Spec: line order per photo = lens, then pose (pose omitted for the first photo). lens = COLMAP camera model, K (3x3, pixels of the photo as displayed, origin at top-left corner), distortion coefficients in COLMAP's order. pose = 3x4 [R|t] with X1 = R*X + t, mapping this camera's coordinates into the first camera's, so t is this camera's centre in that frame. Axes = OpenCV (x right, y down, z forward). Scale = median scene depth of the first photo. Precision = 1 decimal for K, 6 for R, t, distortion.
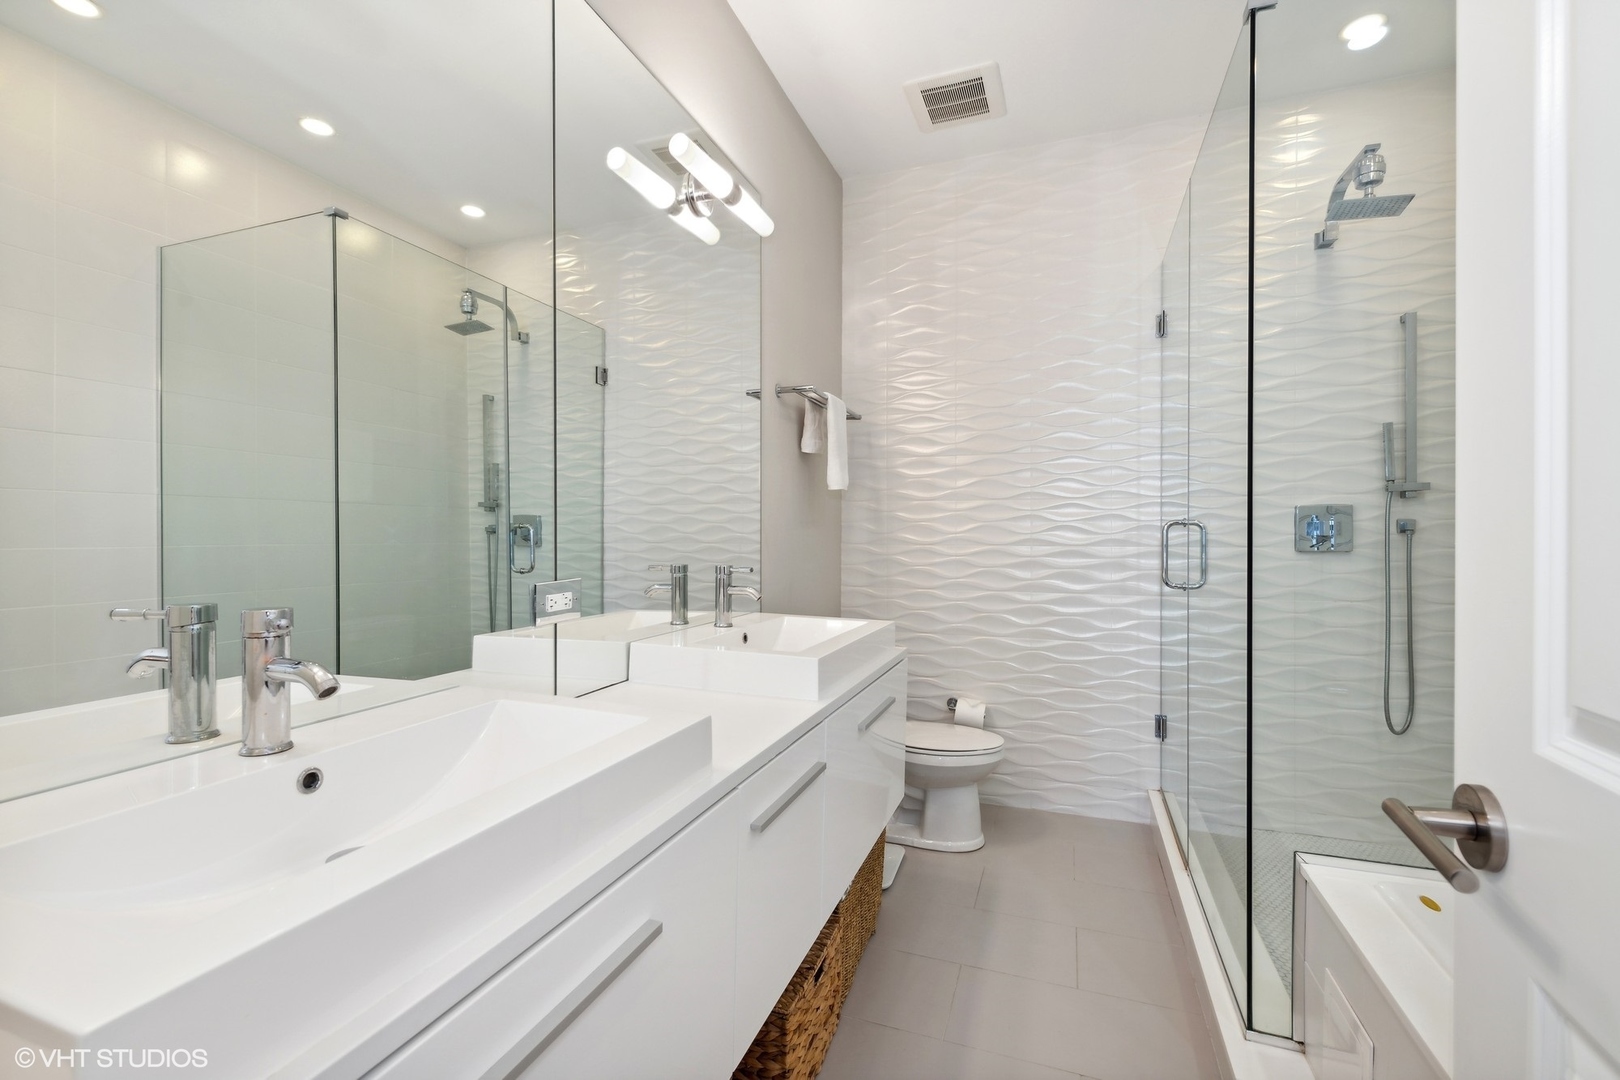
lens RADIAL K [[708.6, 0, 808.3], [0, 708.6, 542.3], [0, 0, 1]] dist [0.003639, 0.000651]
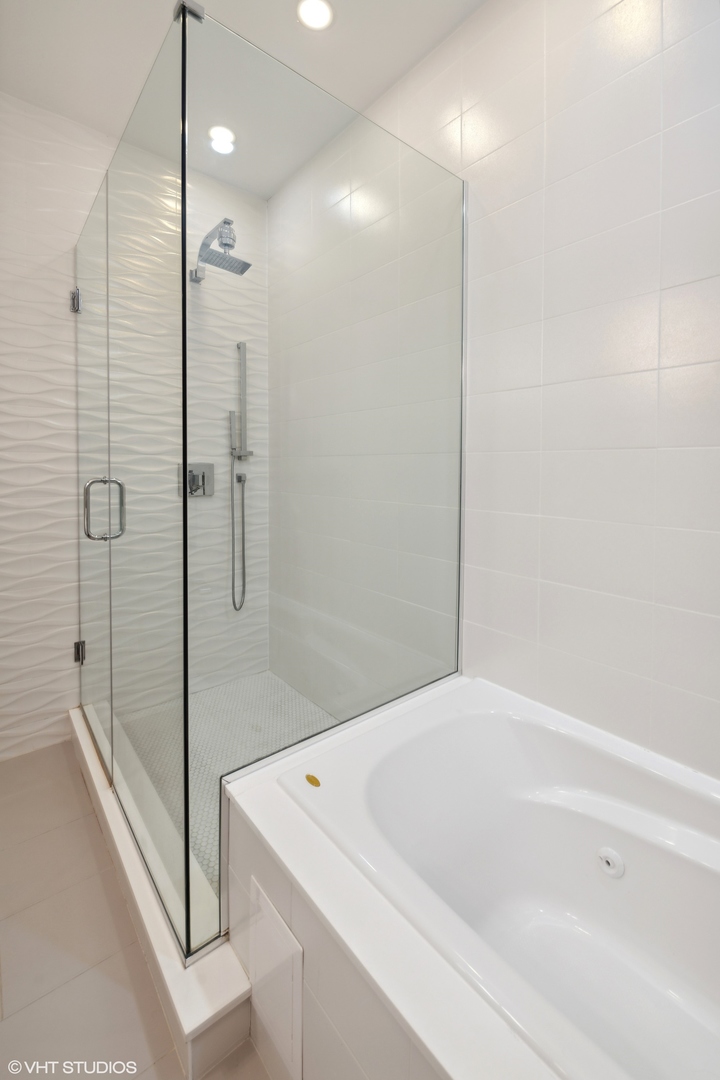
lens RADIAL K [[446.8, 0, 359.2], [0, 446.8, 478.4], [0, 0, 1]] dist [0.002766, -0.000512]
pose [[0.490910, -0.020088, 0.870978, 0.104311], [-0.000858, 0.999722, 0.023541, -0.044987], [-0.871210, -0.012304, 0.490757, 0.282814]]
